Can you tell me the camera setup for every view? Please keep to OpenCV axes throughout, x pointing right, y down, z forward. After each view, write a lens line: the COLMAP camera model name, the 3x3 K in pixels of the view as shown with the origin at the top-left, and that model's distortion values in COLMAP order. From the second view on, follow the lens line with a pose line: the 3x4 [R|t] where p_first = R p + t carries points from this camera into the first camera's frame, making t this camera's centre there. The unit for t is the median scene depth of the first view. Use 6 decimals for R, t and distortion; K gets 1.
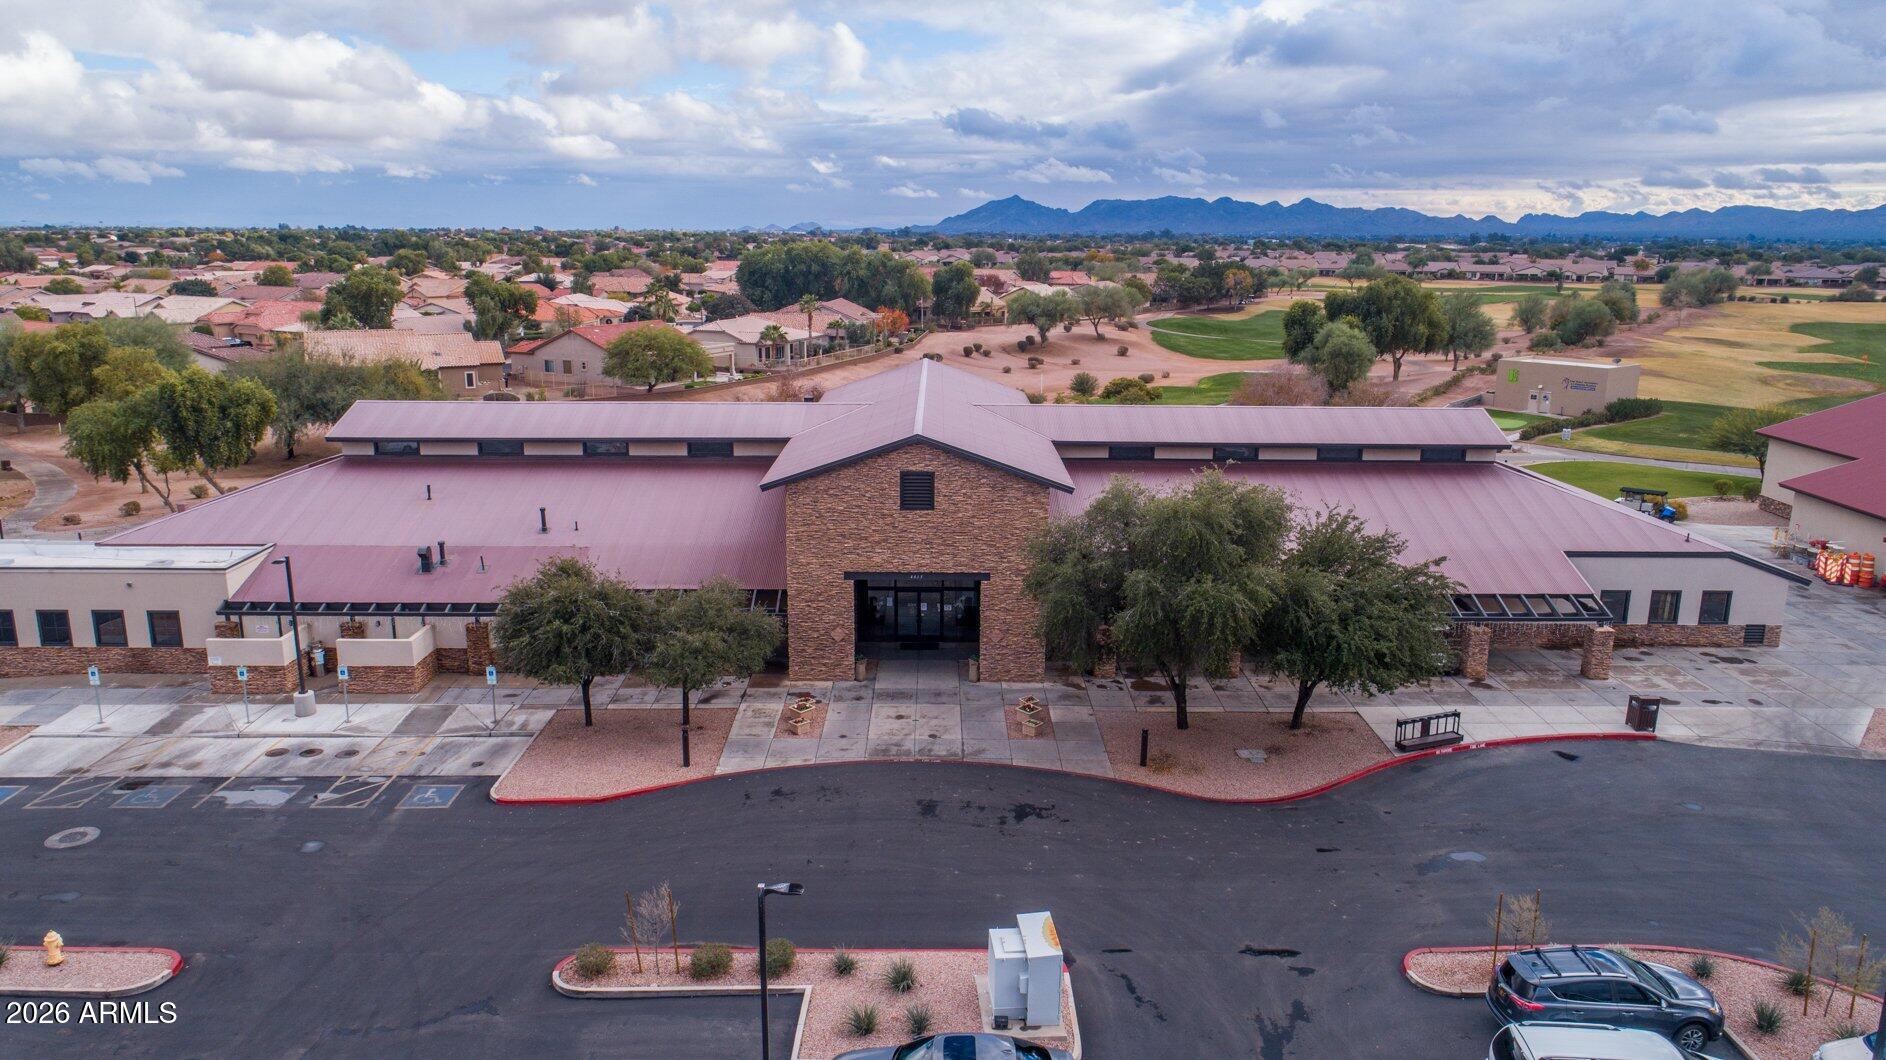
lens RADIAL K [[1301.0, 0, 932.8], [0, 1301.0, 535.7], [0, 0, 1]] dist [-0.001129, 0.005108]
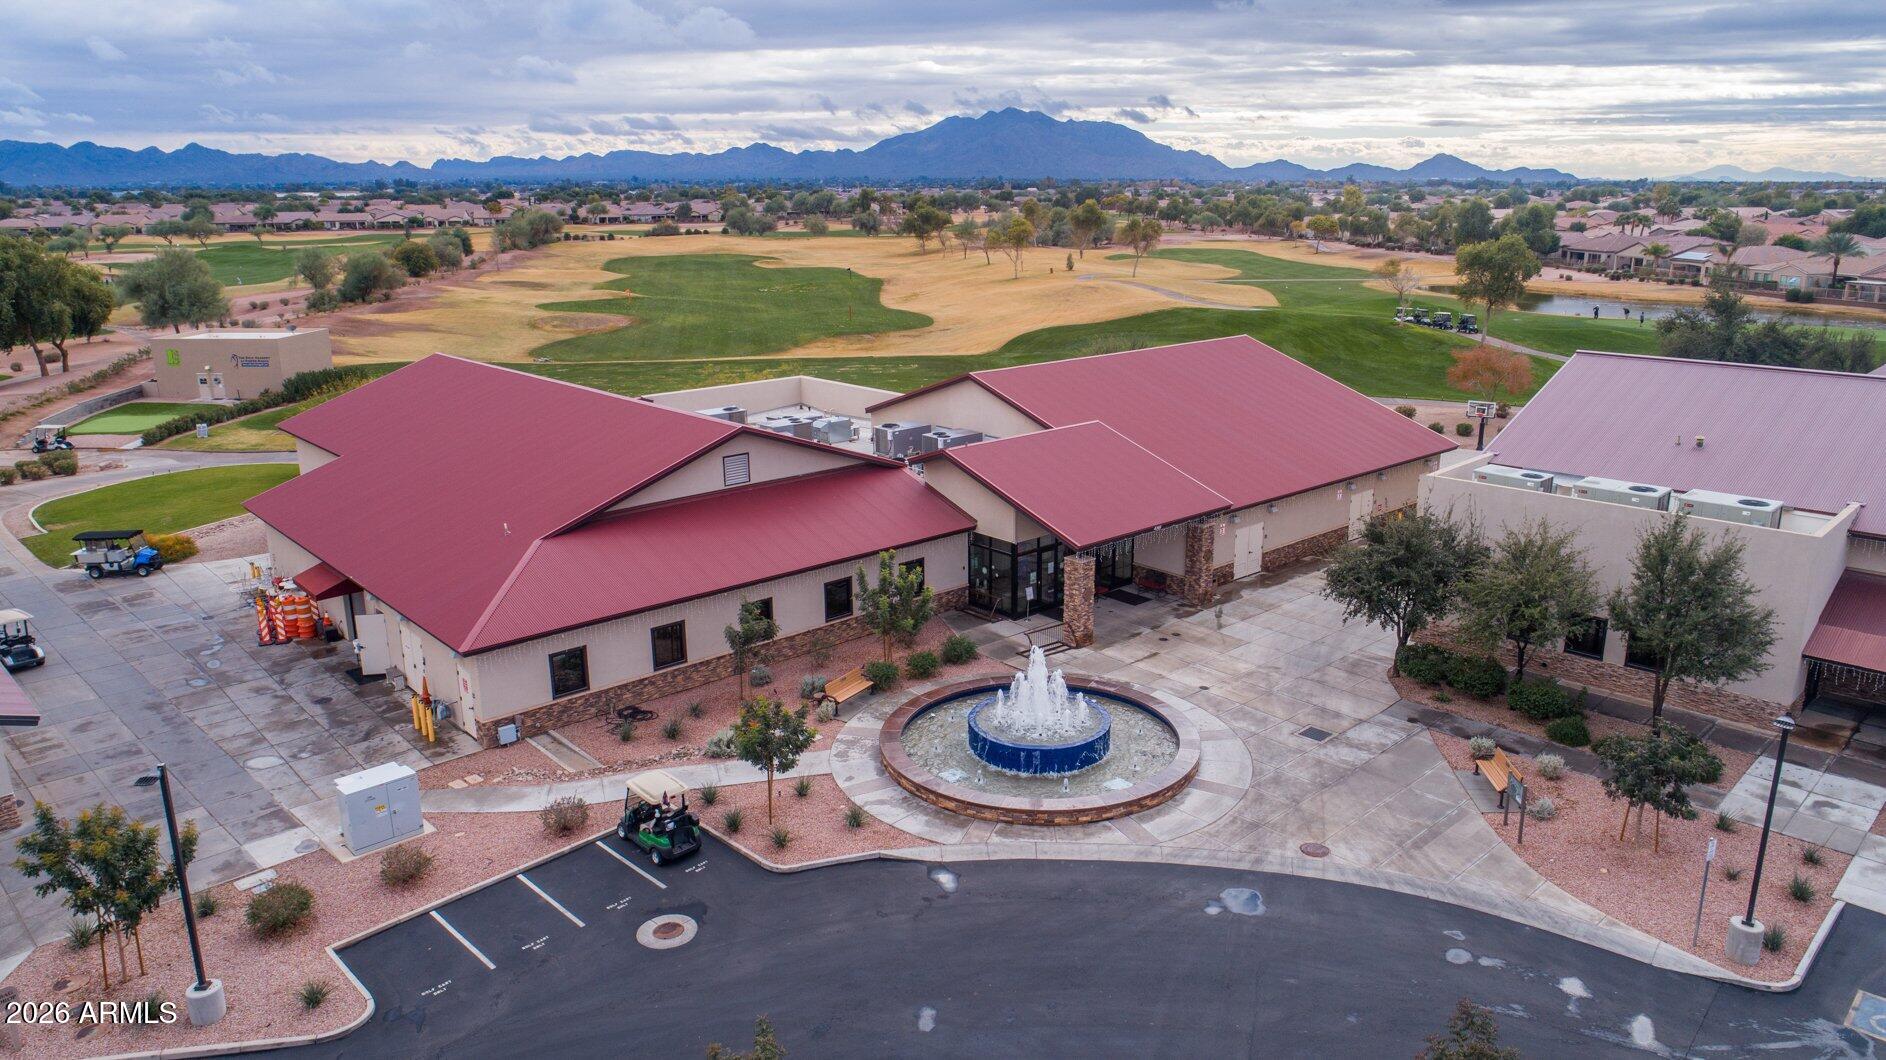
lens RADIAL K [[1301.0, 0, 932.8], [0, 1301.0, 535.7], [0, 0, 1]] dist [-0.001129, 0.005108]
pose [[0.721196, -0.199866, 0.663273, 0.023252], [0.173941, 0.979047, 0.105889, -0.001788], [-0.670538, 0.039004, 0.740849, 0.008598]]
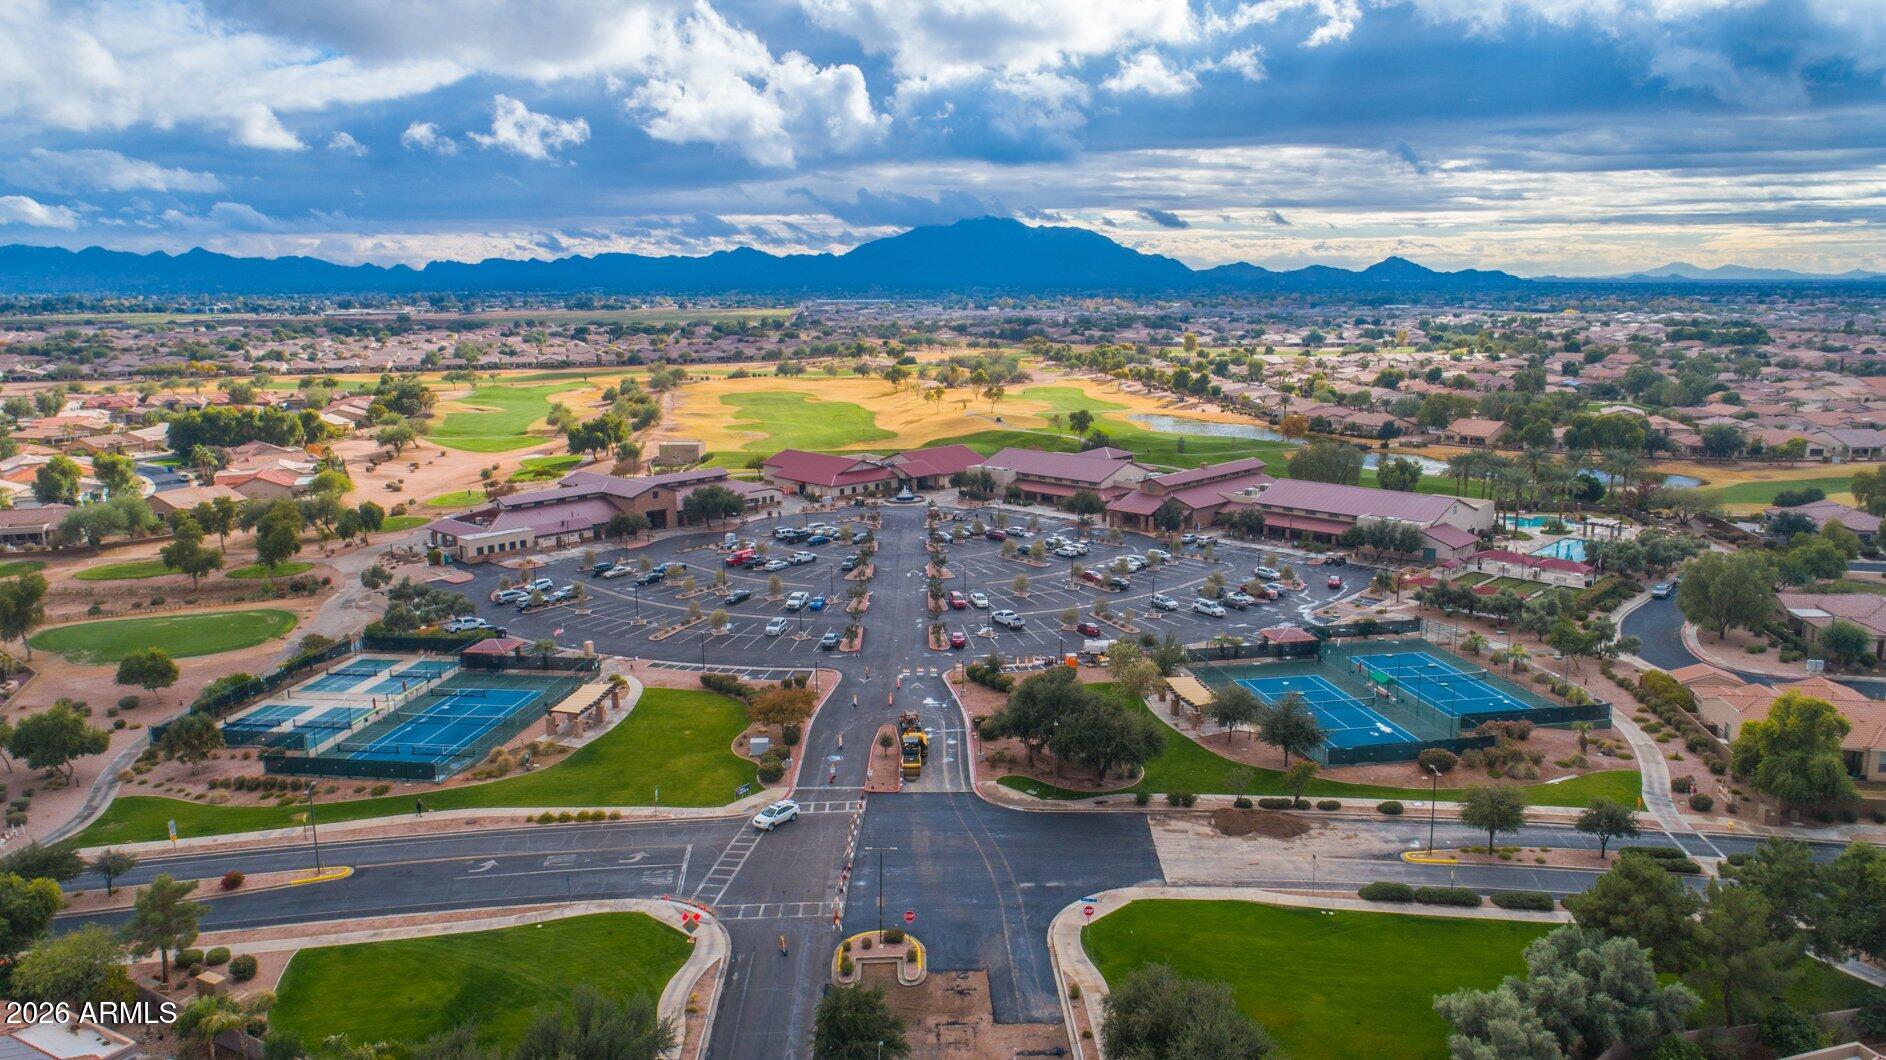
lens RADIAL K [[1301.0, 0, 932.8], [0, 1301.0, 535.7], [0, 0, 1]] dist [-0.001129, 0.005108]
pose [[0.709445, -0.155315, 0.687434, -0.106491], [0.176744, 0.983452, 0.039792, 0.004388], [-0.682239, 0.093270, 0.725156, -0.134283]]
